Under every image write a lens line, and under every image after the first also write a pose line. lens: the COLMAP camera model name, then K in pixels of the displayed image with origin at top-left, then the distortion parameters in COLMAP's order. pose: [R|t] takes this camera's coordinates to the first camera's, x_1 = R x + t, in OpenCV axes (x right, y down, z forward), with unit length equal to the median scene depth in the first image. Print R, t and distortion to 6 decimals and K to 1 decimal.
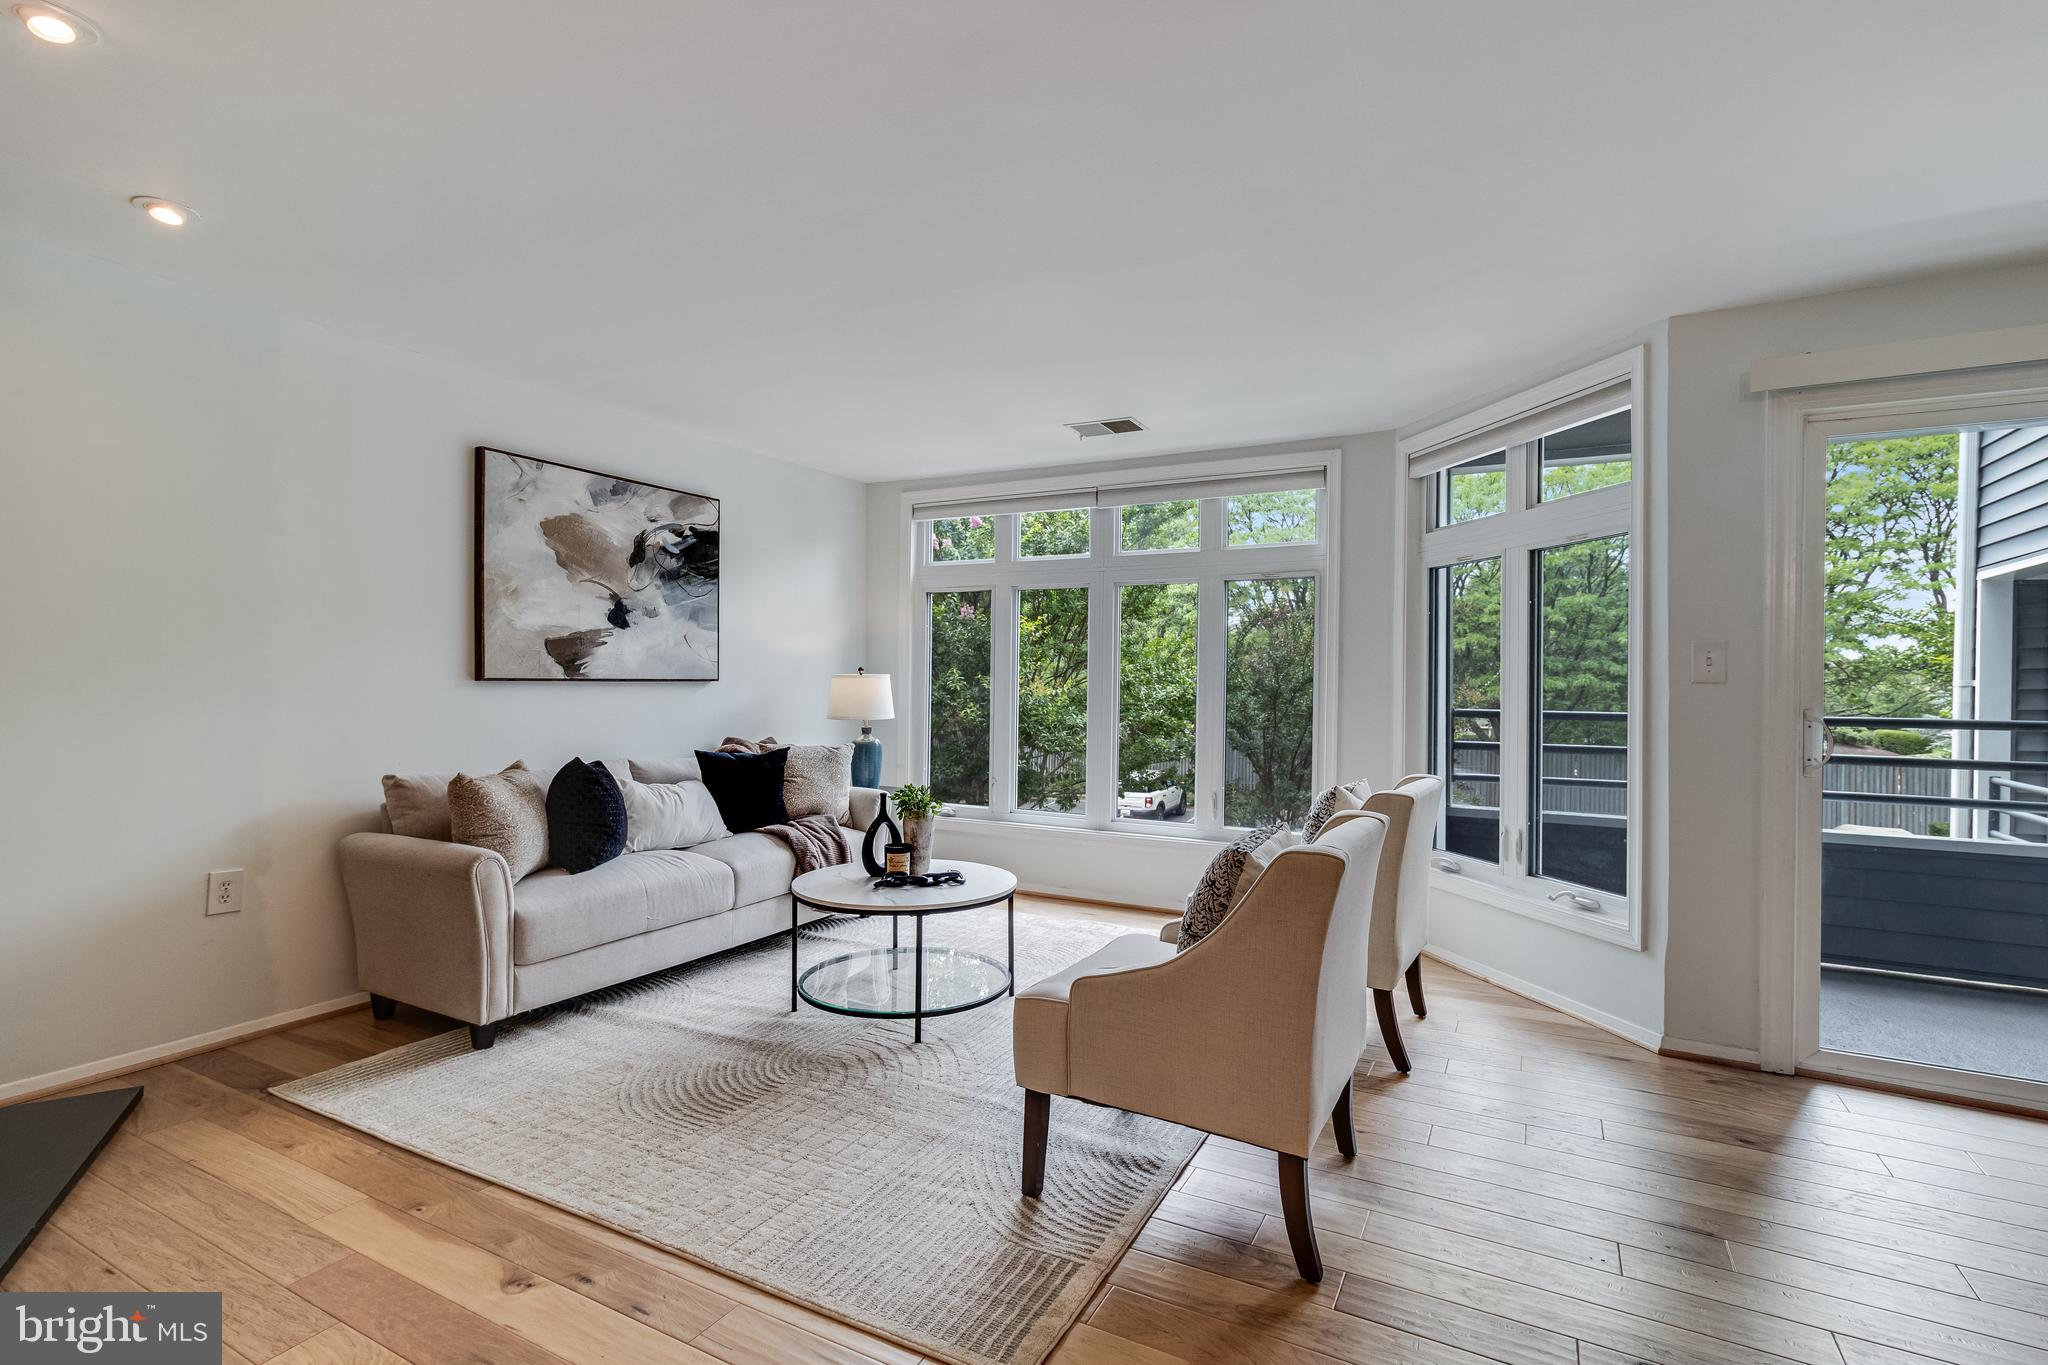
lens RADIAL K [[955.0, 0, 1035.4], [0, 955.0, 681.9], [0, 0, 1]] dist [0.008121, -0.000235]
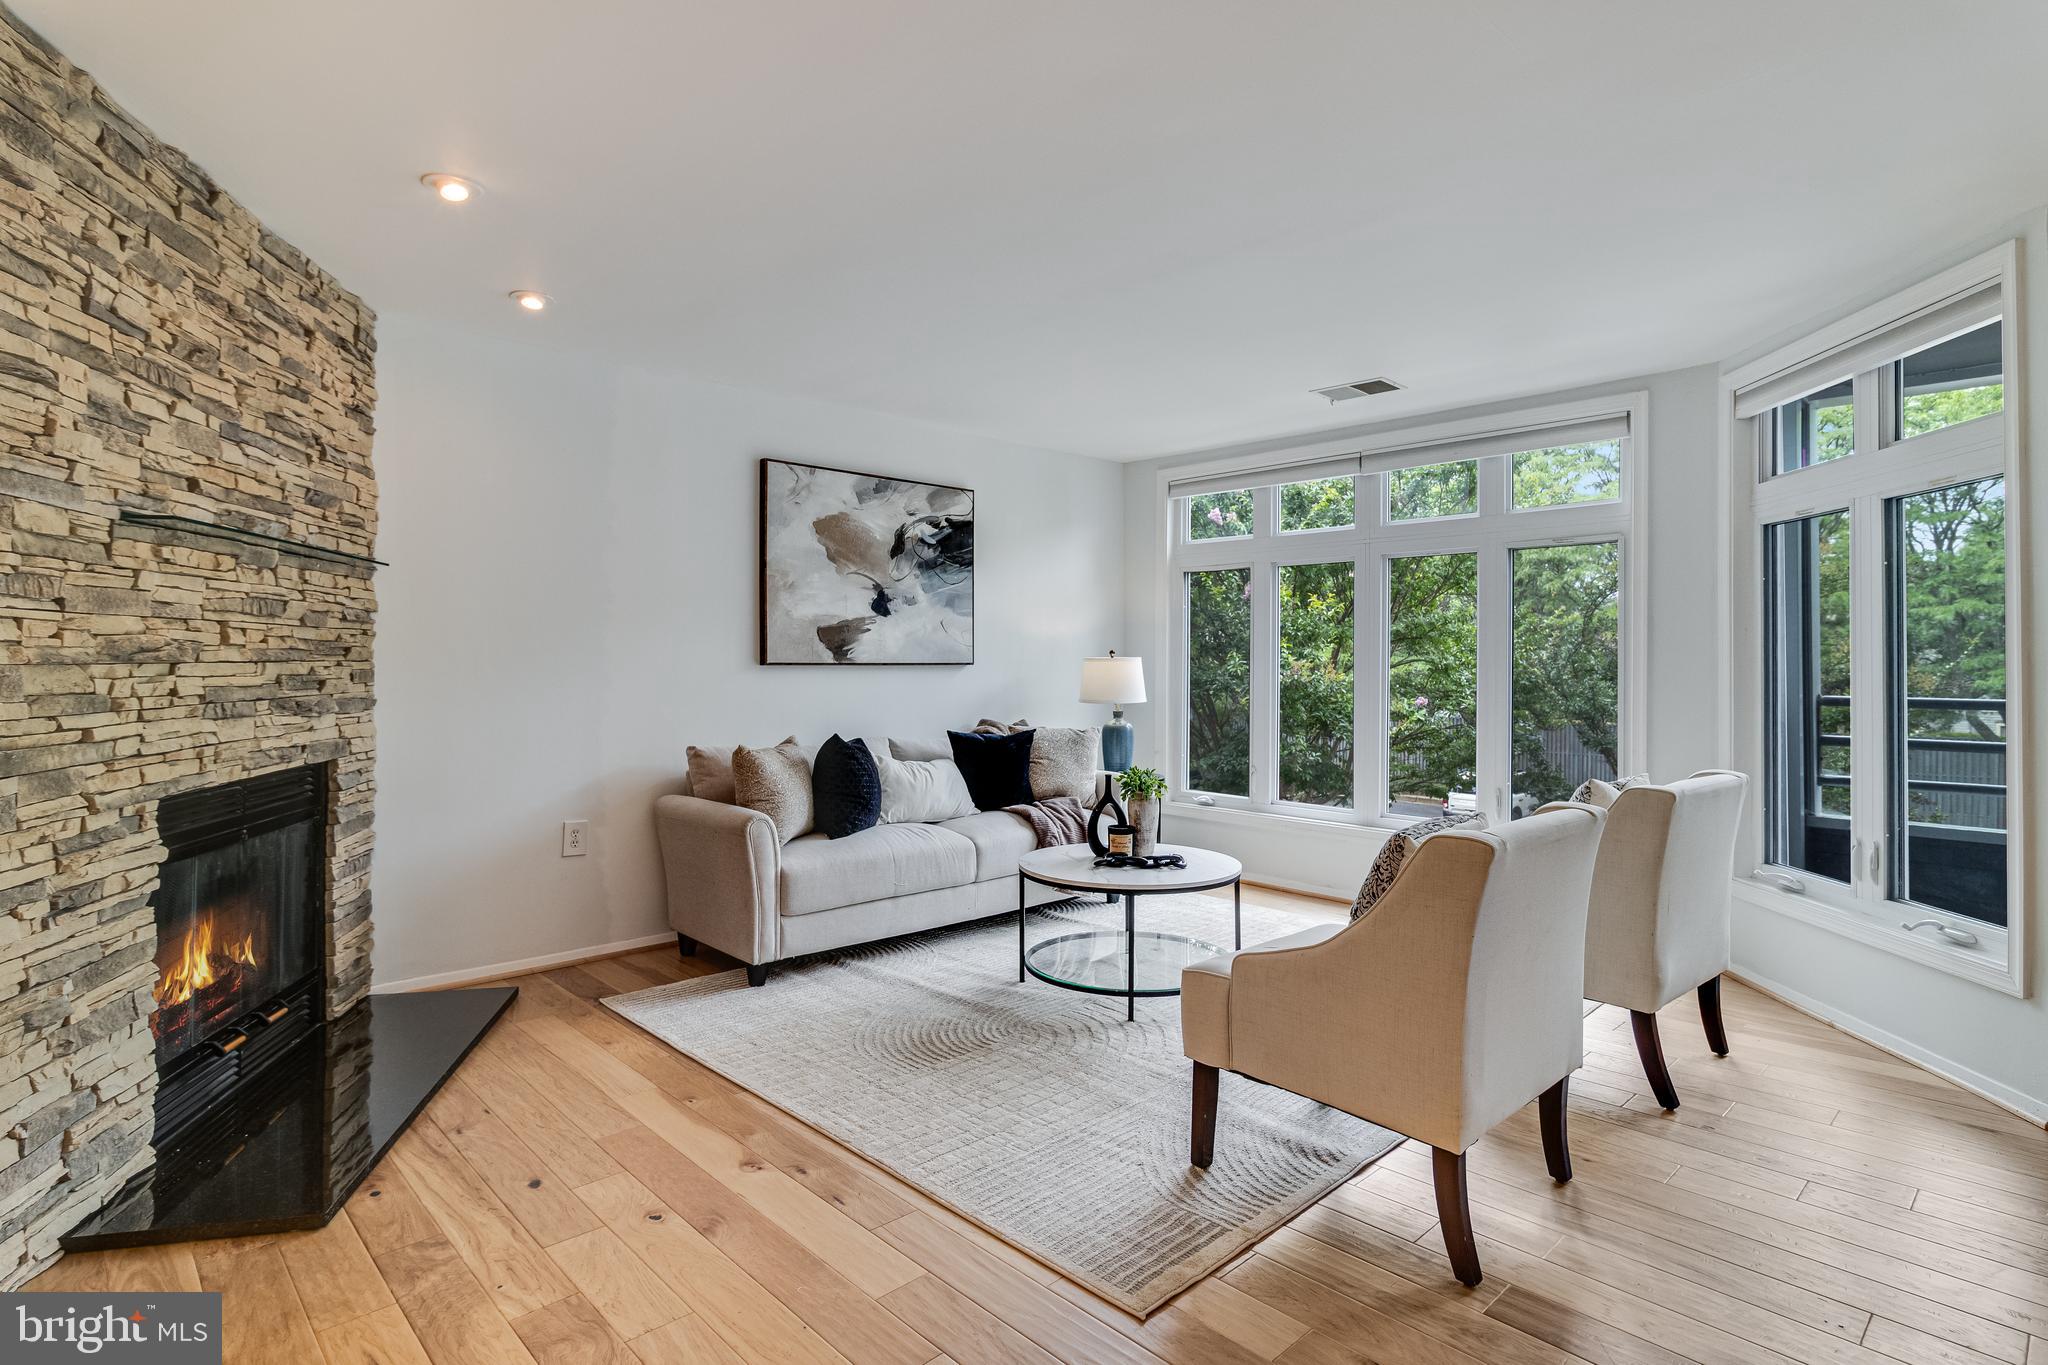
lens RADIAL K [[1041.1, 0, 1030.8], [0, 1041.1, 651.9], [0, 0, 1]] dist [0.007103, -0.004012]
pose [[0.950176, -0.008356, -0.311602, 0.092082], [0.003902, 0.999881, -0.014917, 0.002512], [0.311690, 0.012958, 0.950096, -0.062405]]
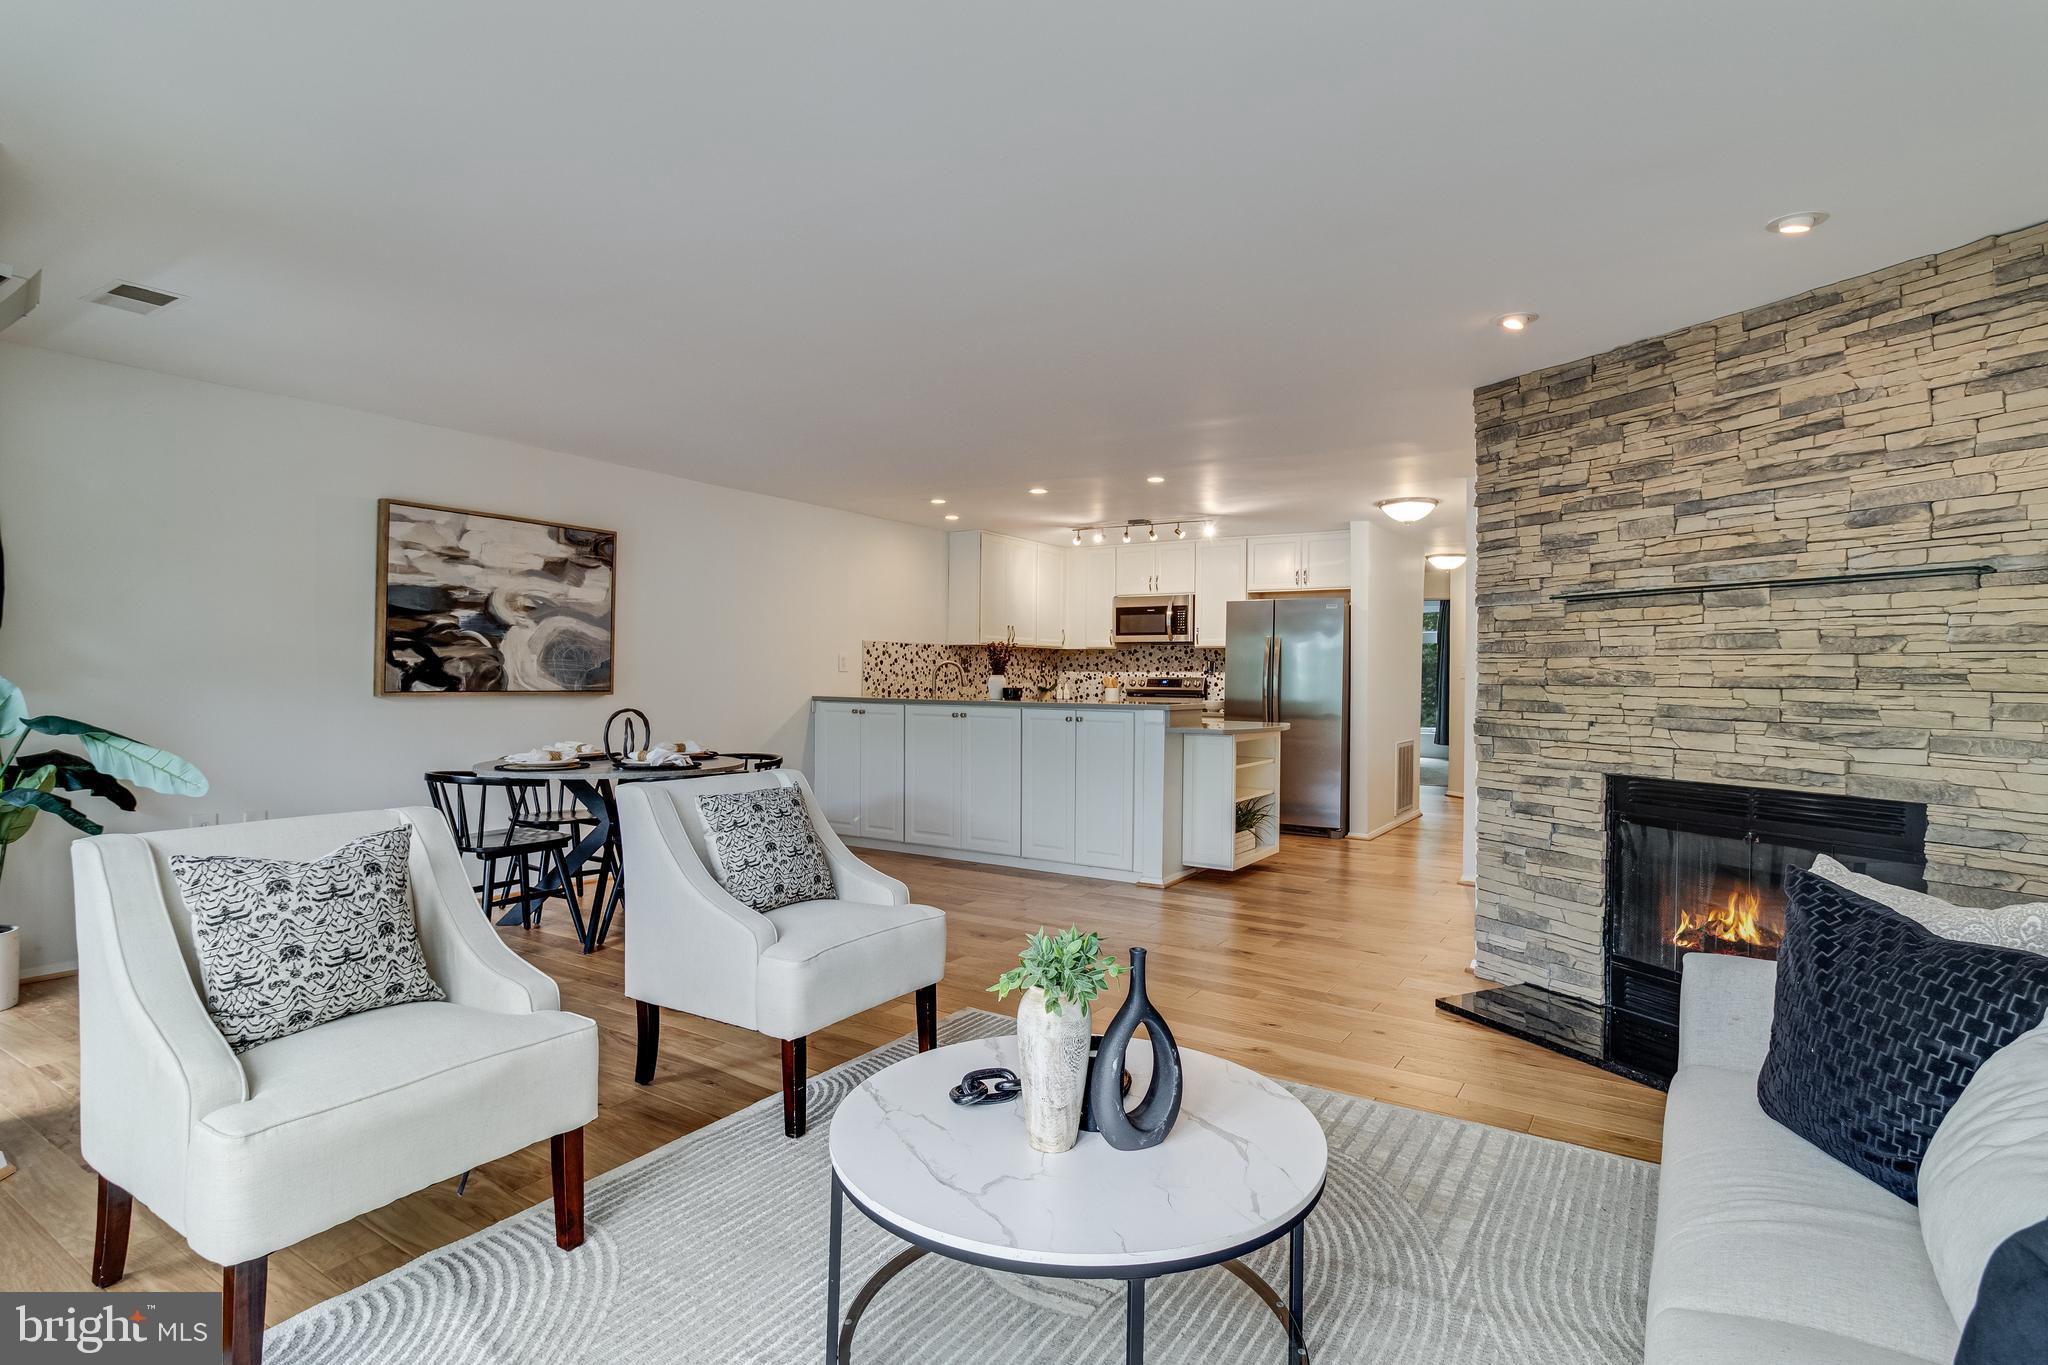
lens RADIAL K [[1041.1, 0, 1027.7], [0, 1041.1, 679.3], [0, 0, 1]] dist [0.007103, -0.004012]
pose [[-0.996268, -0.022571, 0.083316, -0.123200], [-0.021787, 0.999710, 0.010302, -0.005949], [-0.083525, 0.008448, -0.996470, 1.262697]]
